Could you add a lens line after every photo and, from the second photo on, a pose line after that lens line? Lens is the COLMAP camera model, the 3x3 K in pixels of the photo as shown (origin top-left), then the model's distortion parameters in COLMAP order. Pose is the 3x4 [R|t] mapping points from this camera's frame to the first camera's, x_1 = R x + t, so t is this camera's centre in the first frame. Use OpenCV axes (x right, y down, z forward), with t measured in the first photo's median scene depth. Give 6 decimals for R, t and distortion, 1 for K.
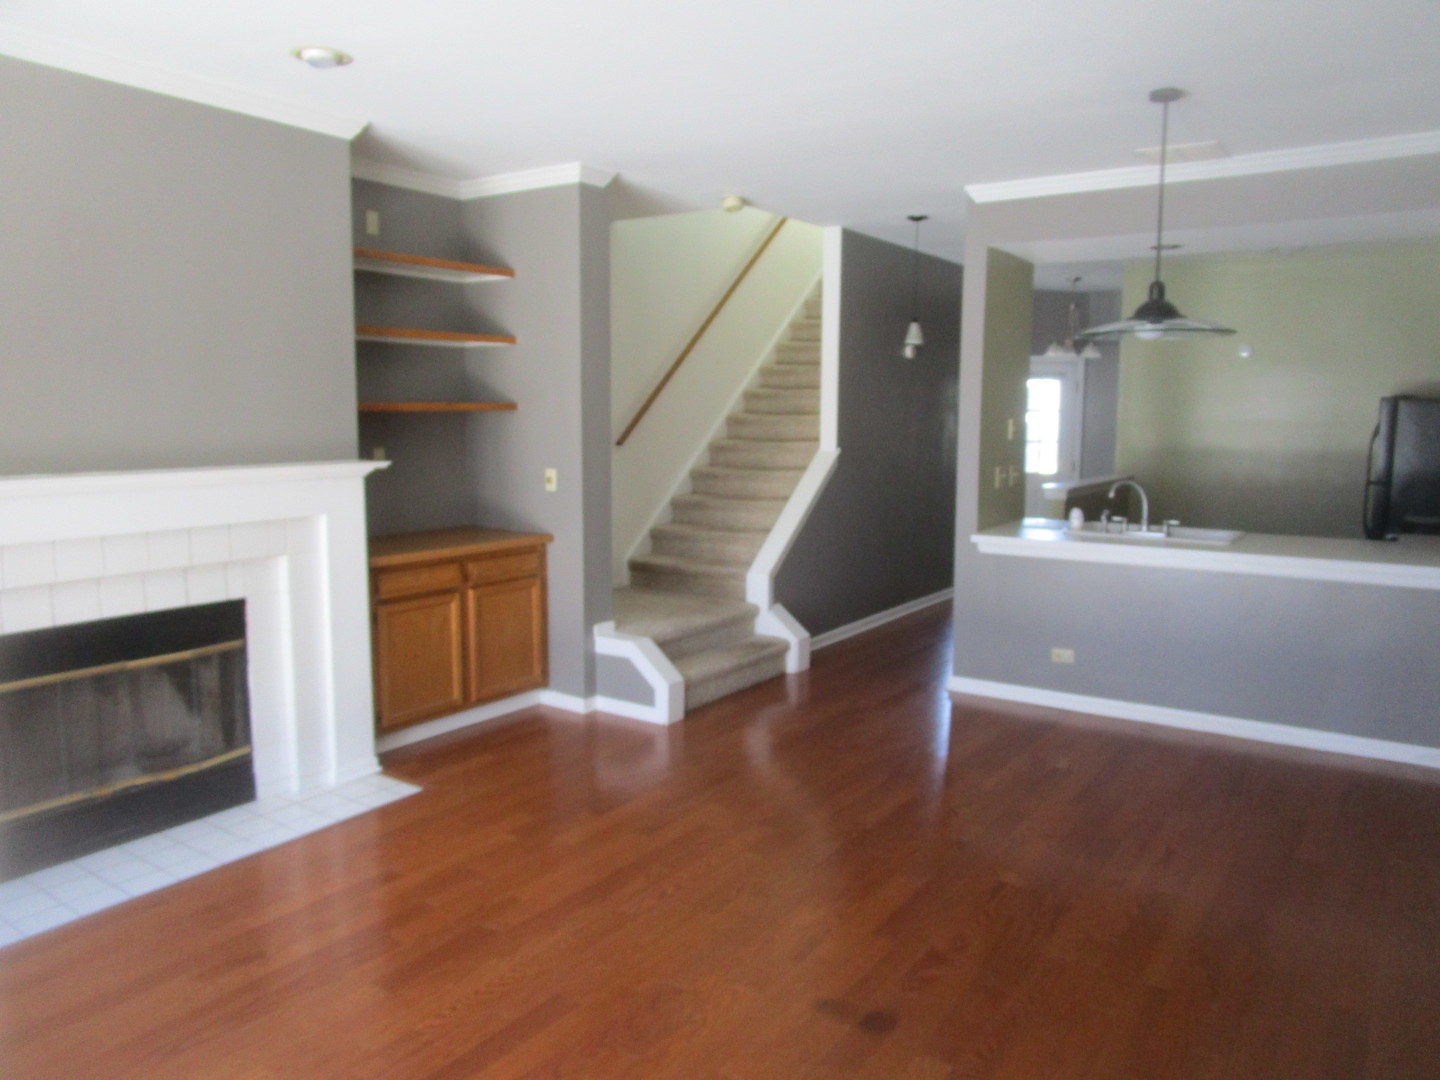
lens RADIAL K [[1027.0, 0, 720.0], [0, 1027.0, 540.0], [0, 0, 1]] dist [-0.021884, 0.006806]
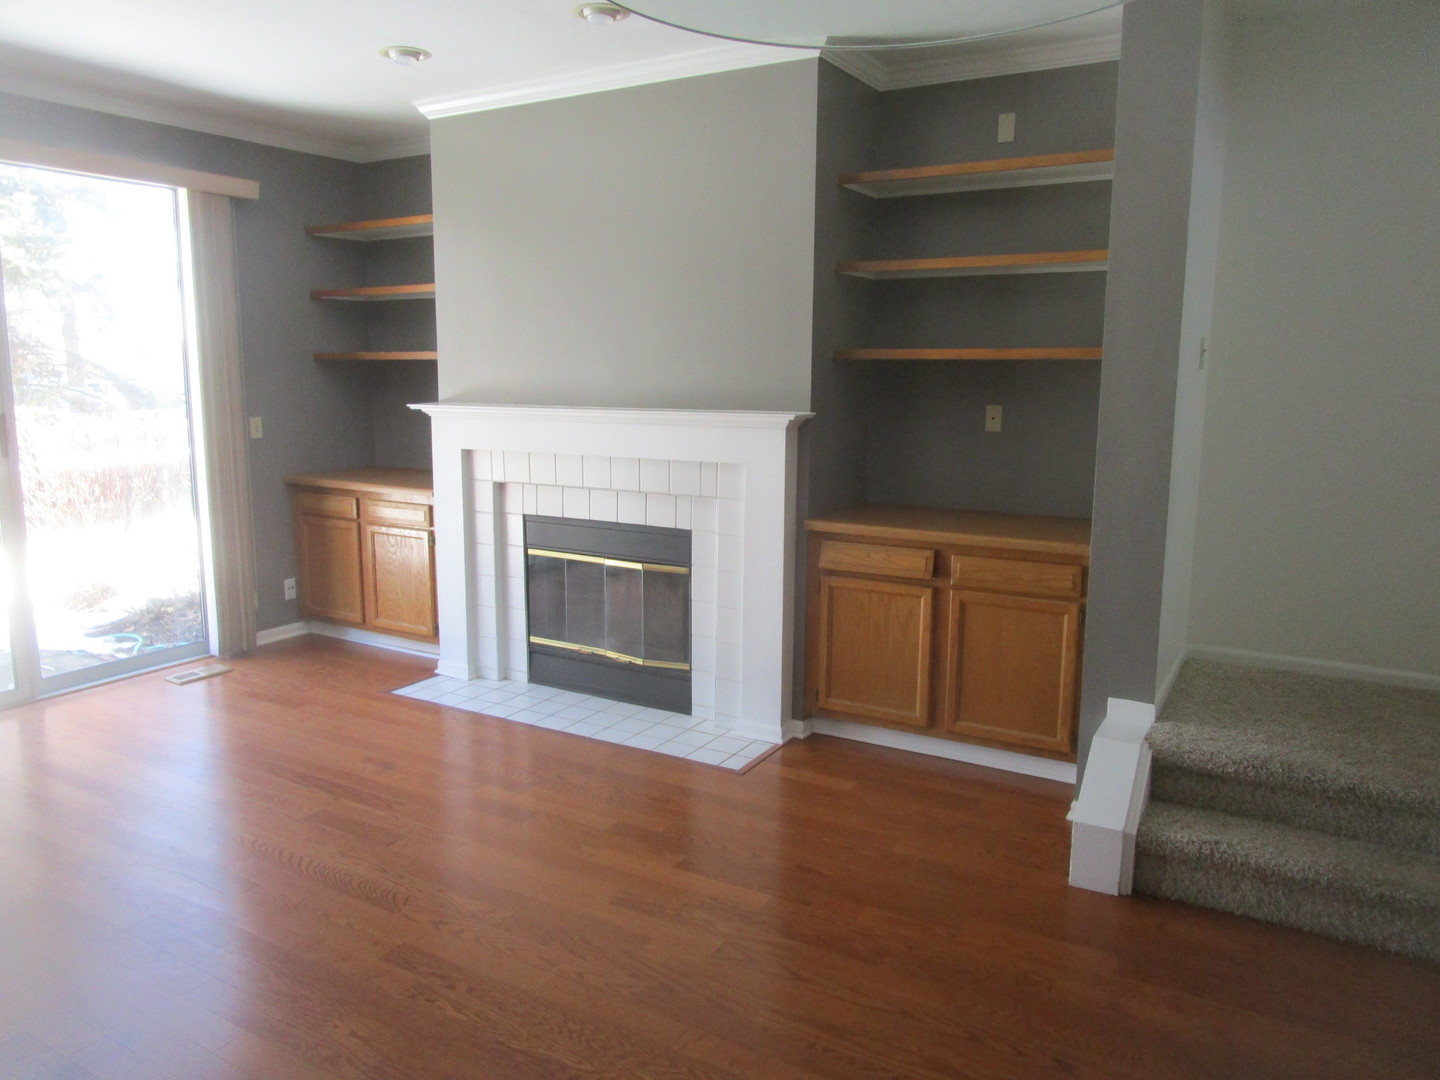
lens RADIAL K [[1027.0, 0, 720.0], [0, 1027.0, 540.0], [0, 0, 1]] dist [-0.021884, 0.006806]
pose [[0.087129, 0.162379, -0.982874, 0.616818], [-0.129109, 0.980146, 0.150483, -0.101511], [0.987795, 0.113787, 0.106364, 0.910535]]
